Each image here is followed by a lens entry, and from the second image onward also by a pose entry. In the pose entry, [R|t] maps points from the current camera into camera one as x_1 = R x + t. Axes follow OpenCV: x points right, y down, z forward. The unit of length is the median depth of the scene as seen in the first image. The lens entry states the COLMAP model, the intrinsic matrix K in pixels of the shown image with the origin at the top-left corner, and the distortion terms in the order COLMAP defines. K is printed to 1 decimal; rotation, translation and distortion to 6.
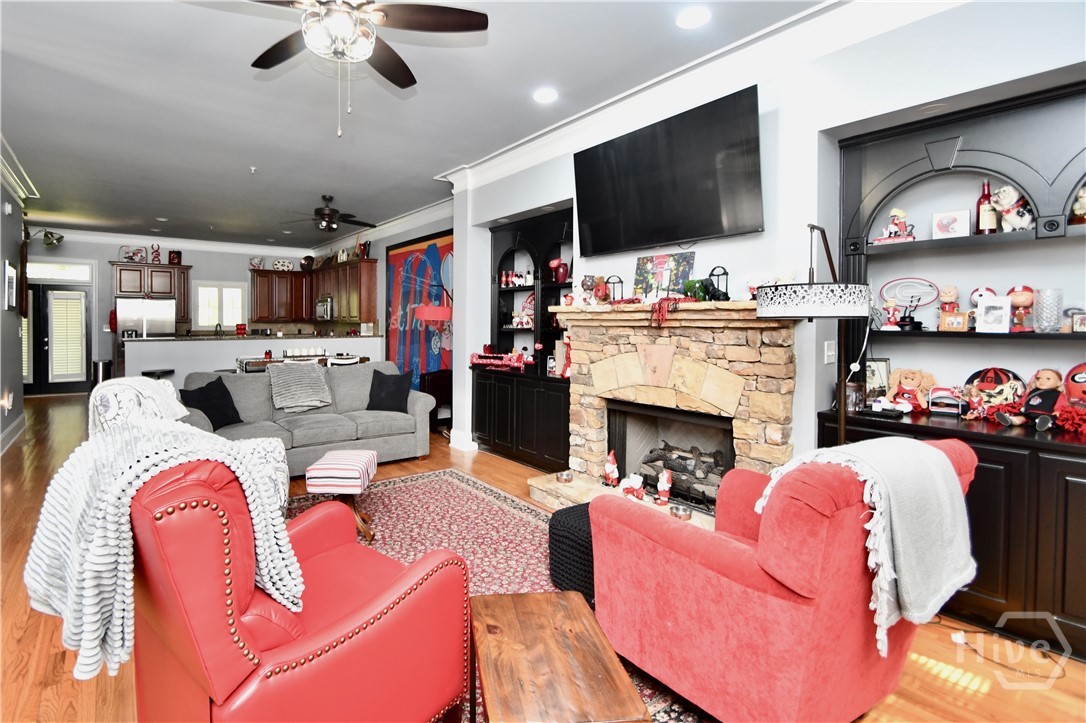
lens RADIAL K [[518.0, 0, 484.3], [0, 518.0, 329.2], [0, 0, 1]] dist [0.000916, 0.000040]
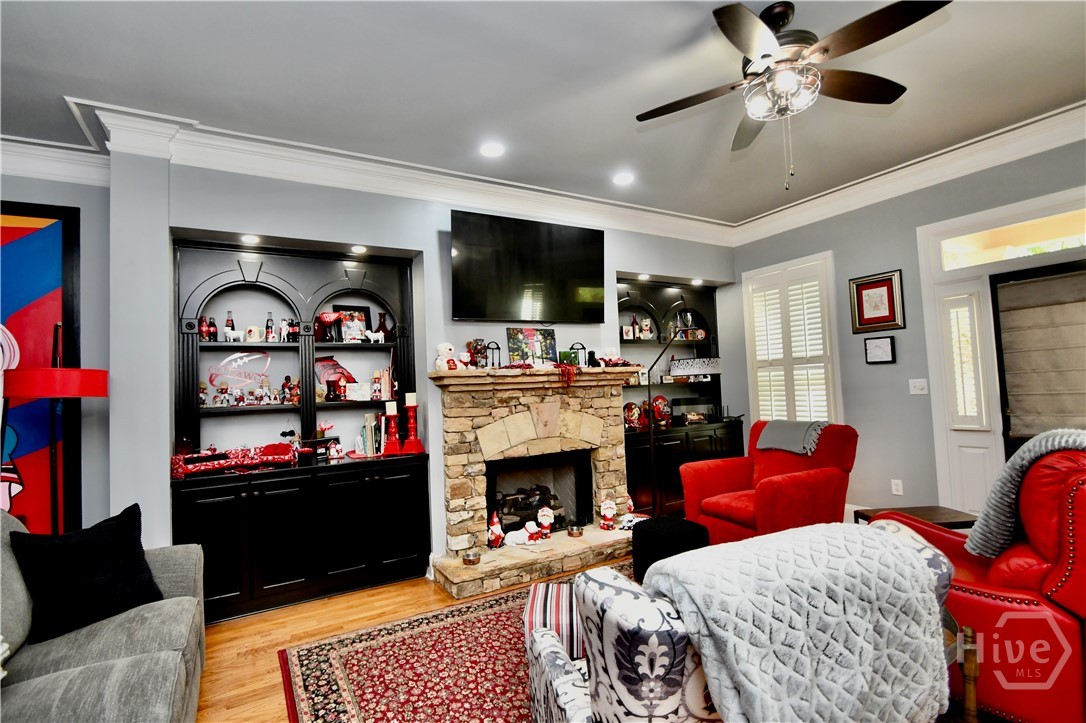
lens RADIAL K [[505.1, 0, 525.4], [0, 505.1, 367.5], [0, 0, 1]] dist [-0.002009, -0.000288]
pose [[0.093766, 0.032879, 0.995051, -0.841387], [0.056193, 0.997687, -0.038261, -0.009550], [-0.994007, 0.059503, 0.091701, 0.931764]]
